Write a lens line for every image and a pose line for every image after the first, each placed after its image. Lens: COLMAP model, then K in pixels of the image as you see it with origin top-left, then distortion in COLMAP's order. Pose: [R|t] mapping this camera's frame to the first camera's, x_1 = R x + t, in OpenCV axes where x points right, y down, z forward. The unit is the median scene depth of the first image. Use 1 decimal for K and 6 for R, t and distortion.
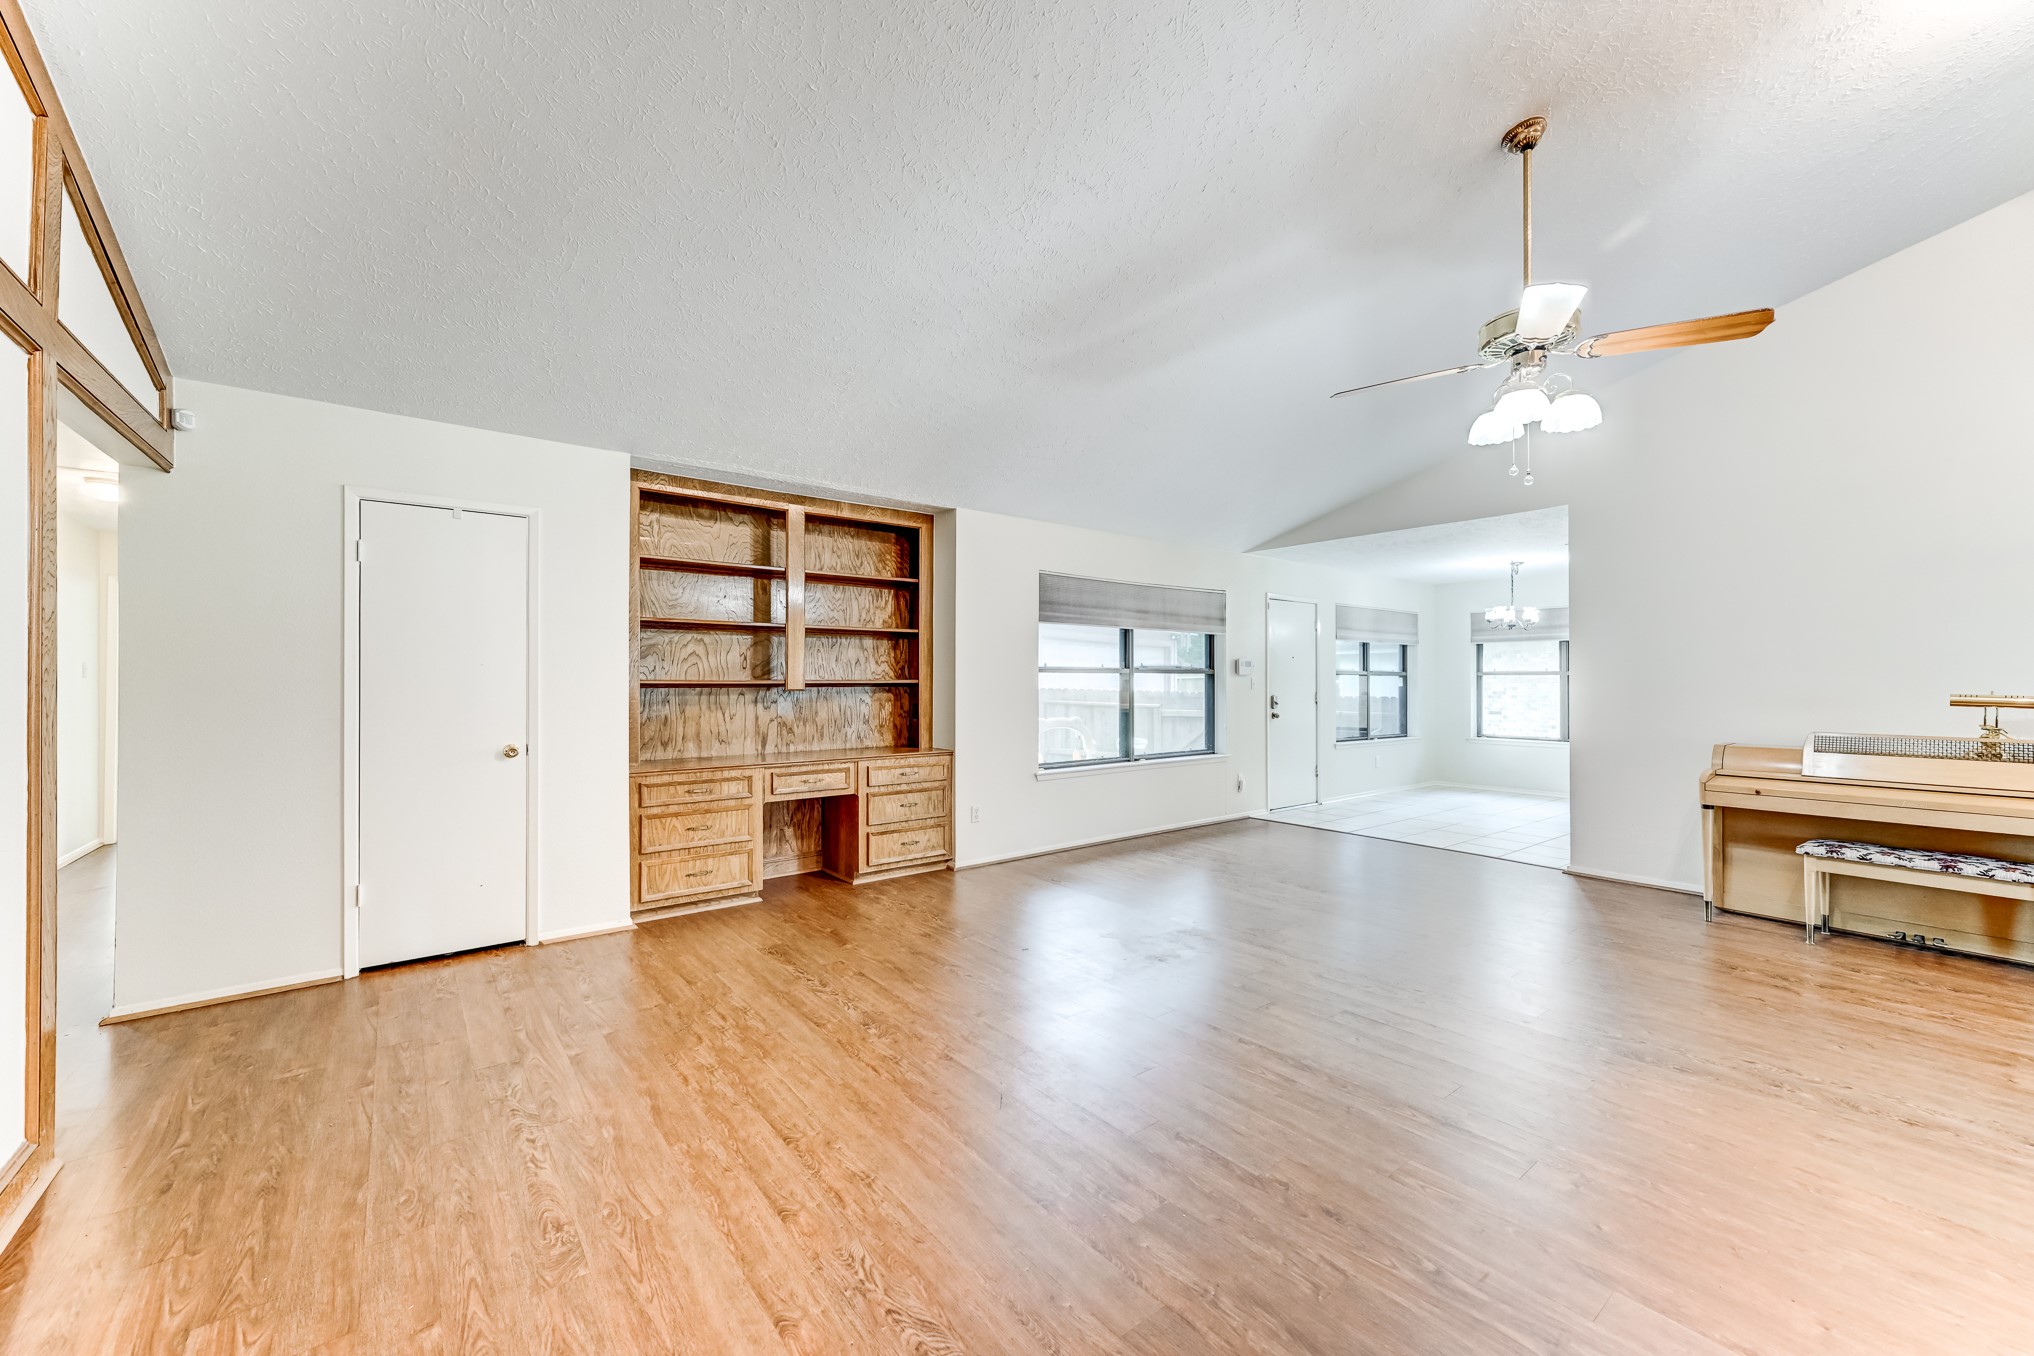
lens RADIAL K [[786.3, 0, 1014.8], [0, 786.3, 679.6], [0, 0, 1]] dist [0.008583, 0.000709]
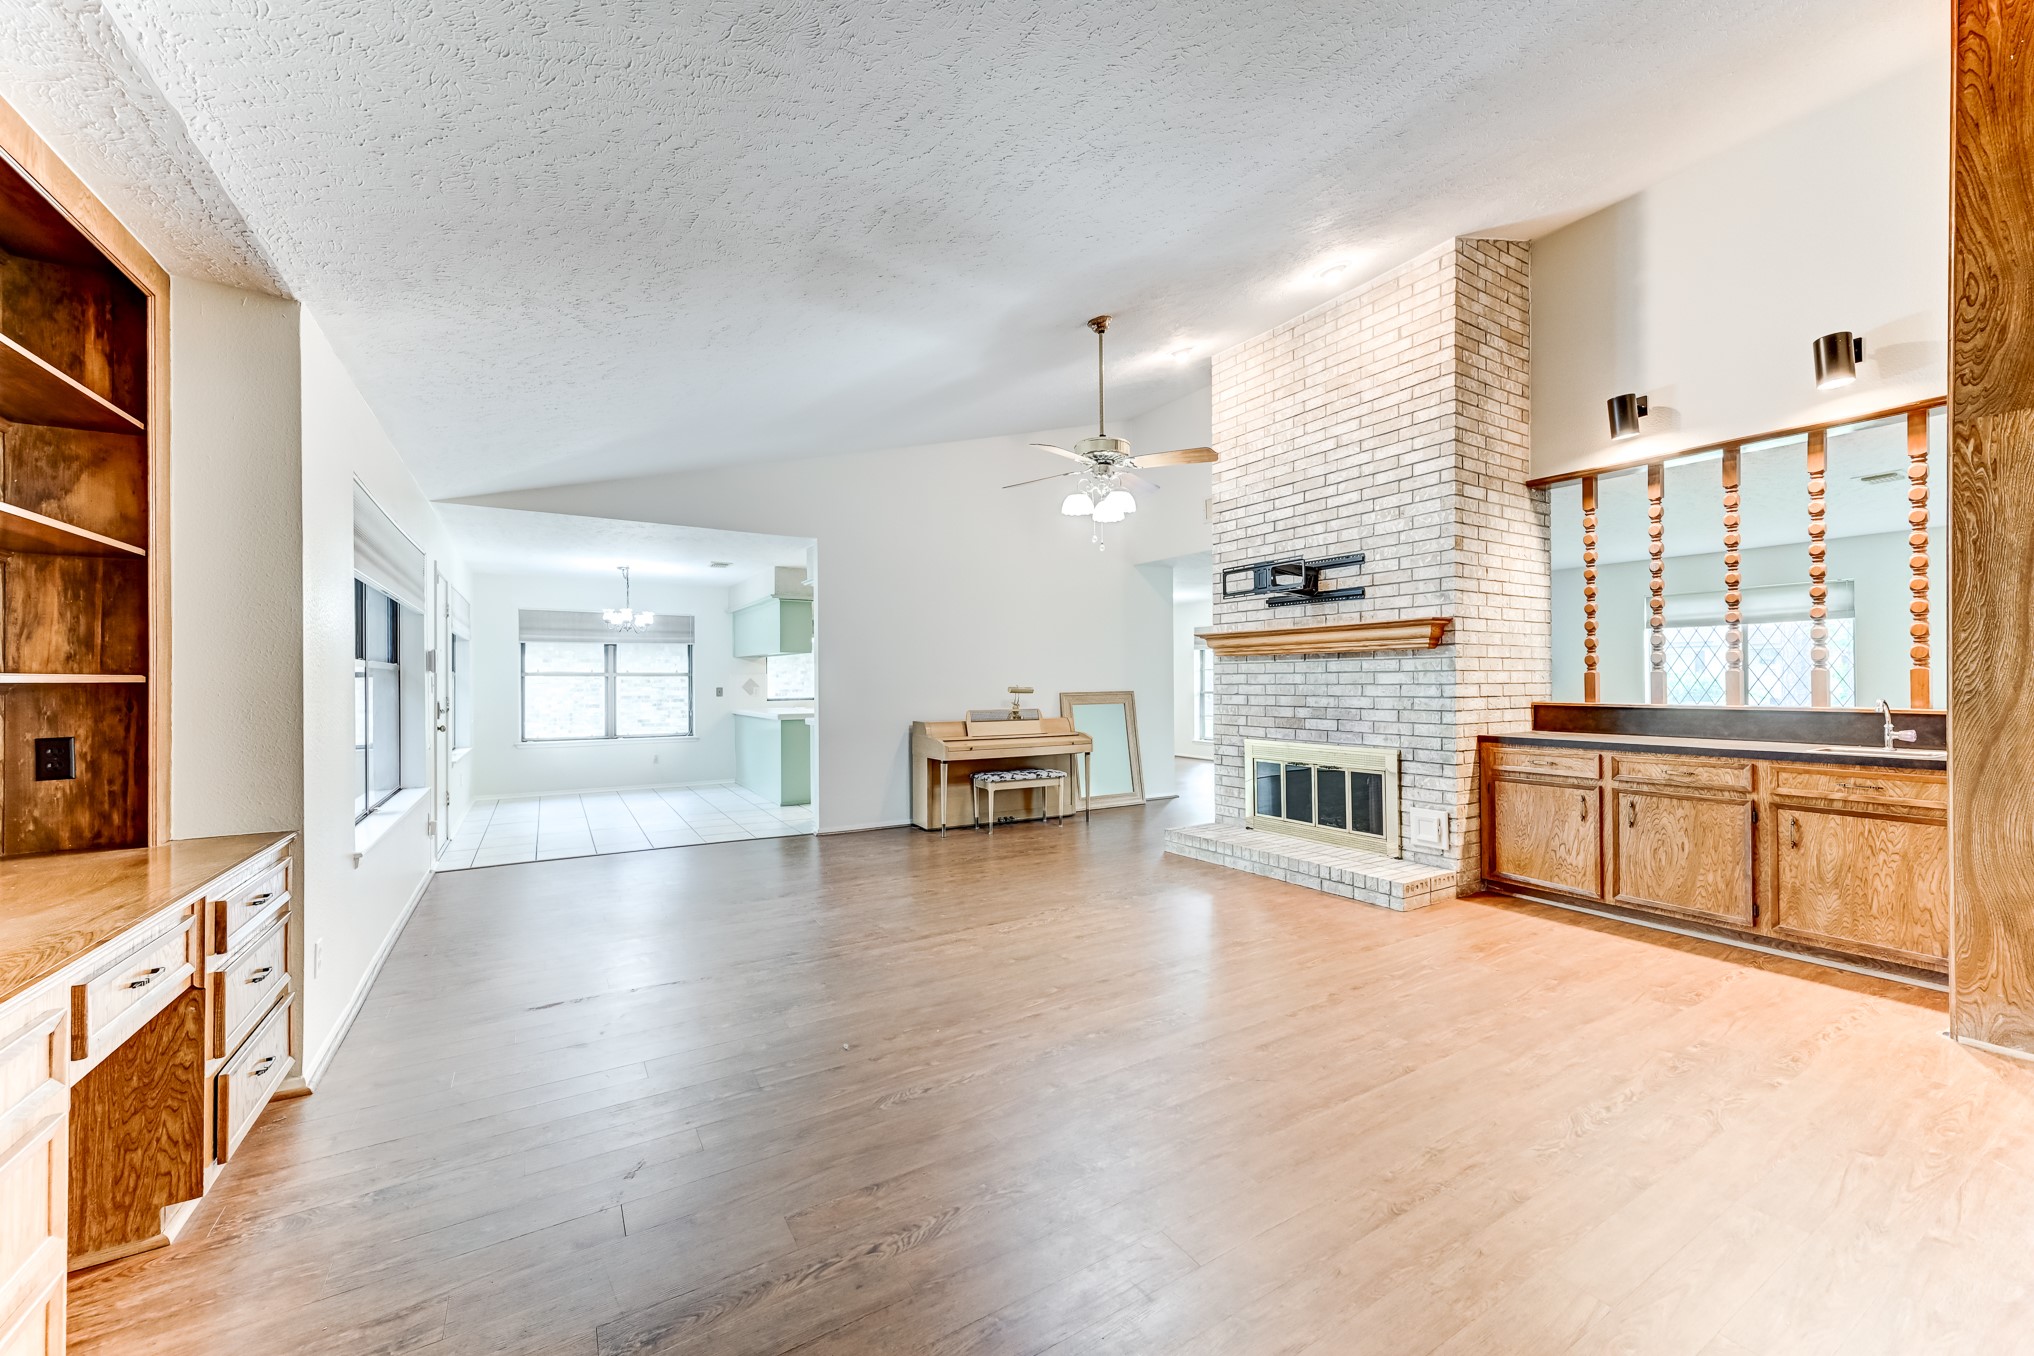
lens RADIAL K [[786.3, 0, 1017.9], [0, 786.3, 676.3], [0, 0, 1]] dist [0.008583, 0.000709]
pose [[0.123248, 0.006547, 0.992354, -0.529586], [0.002804, 0.999972, -0.006946, 0.004811], [-0.992372, 0.003638, 0.123226, 0.578674]]
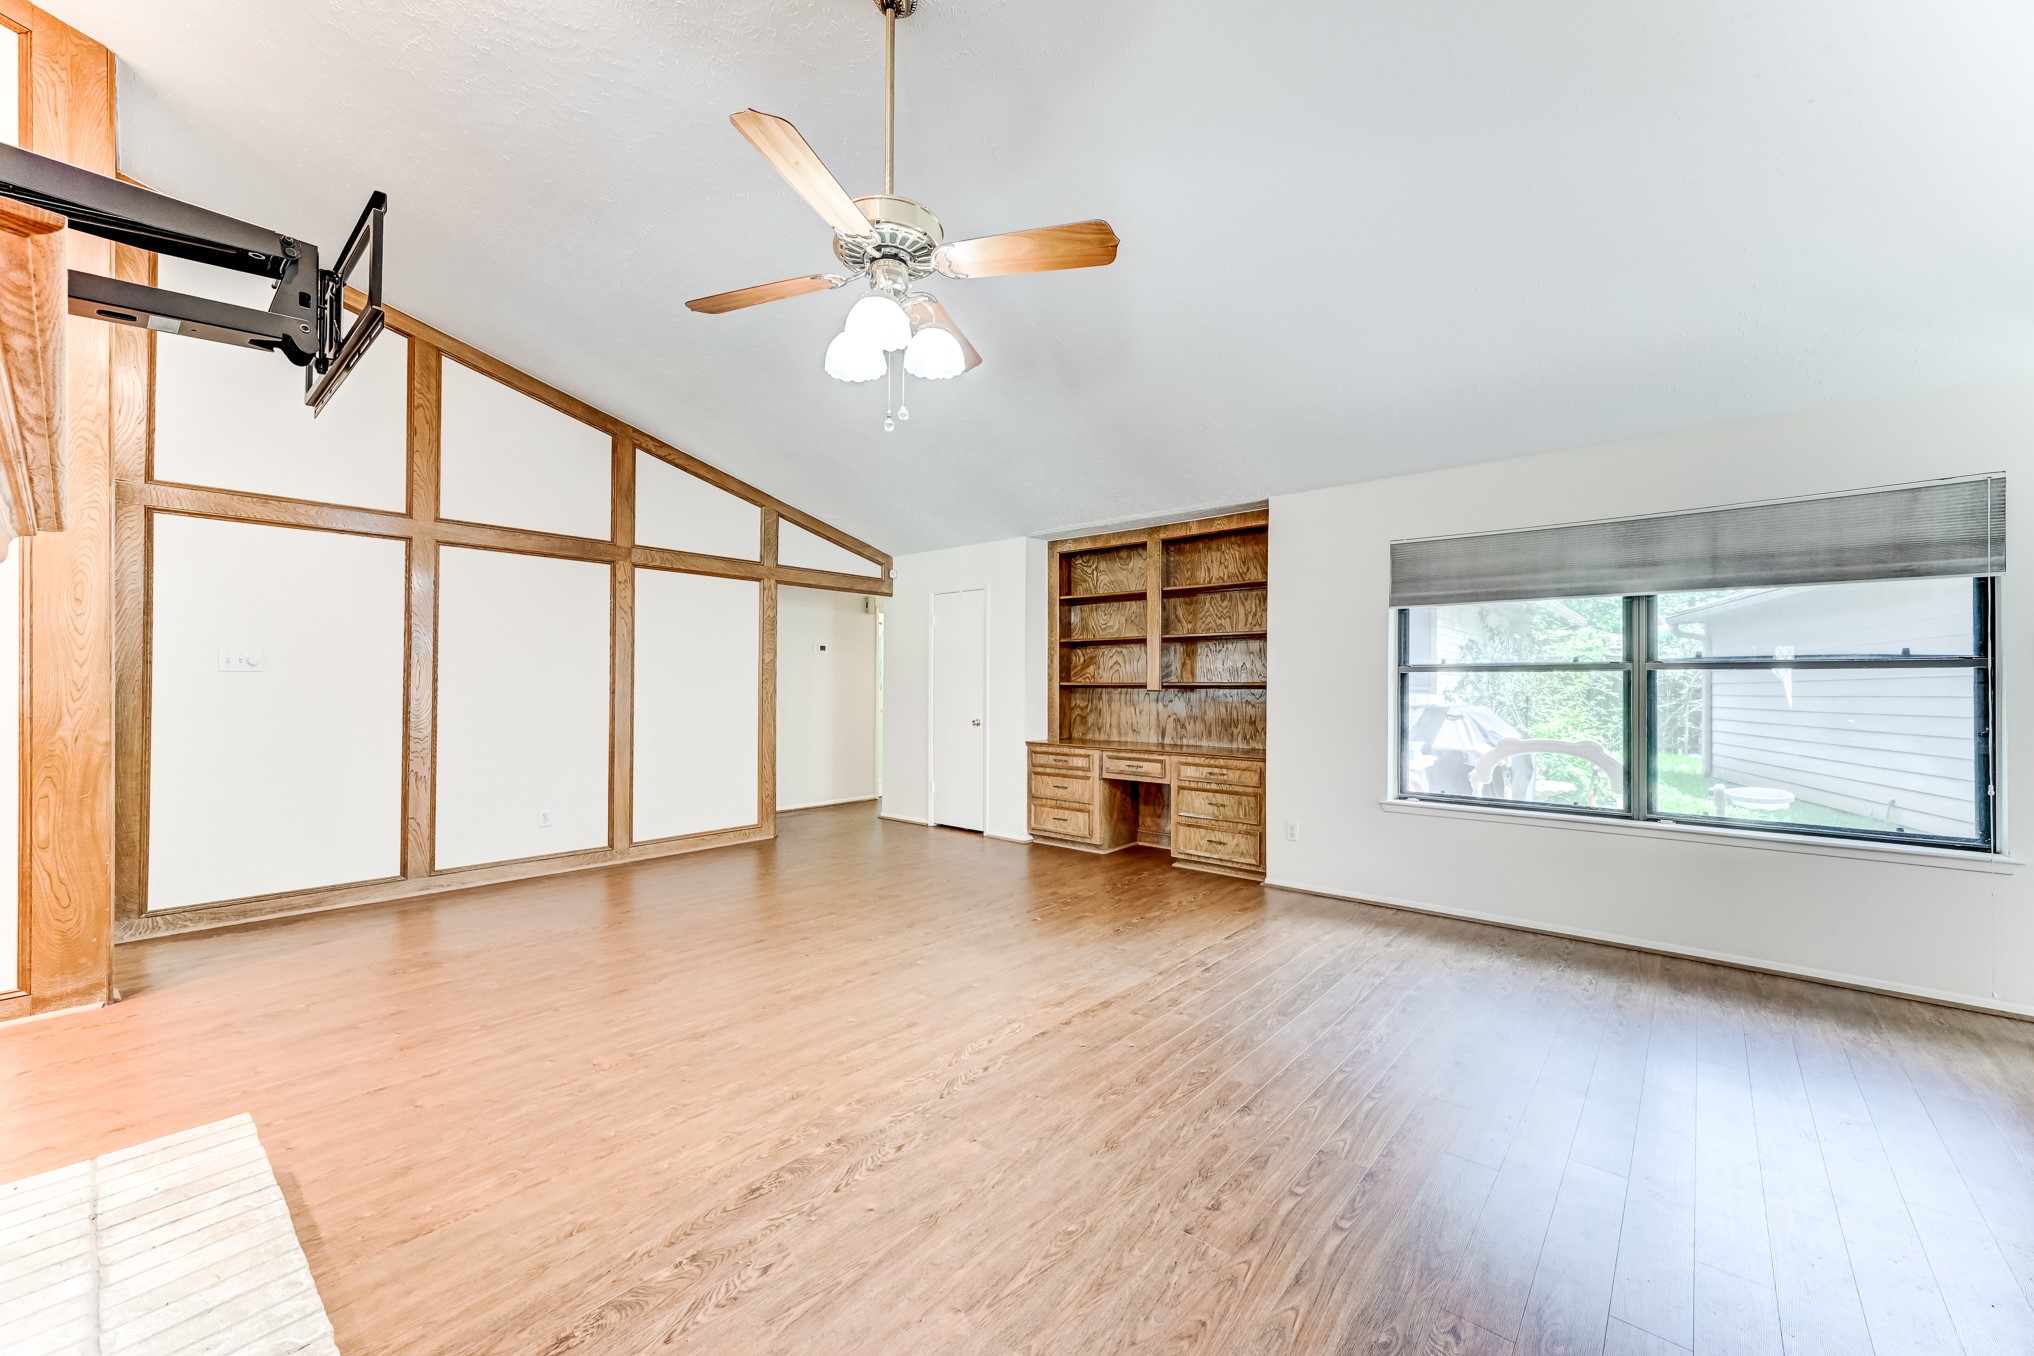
lens RADIAL K [[786.3, 0, 1019.9], [0, 786.3, 680.0], [0, 0, 1]] dist [0.008583, 0.000709]
pose [[0.192395, -0.005290, -0.981303, 0.861169], [-0.001163, 0.999984, -0.005619, 0.003793], [0.981317, 0.002222, 0.192385, 0.581062]]
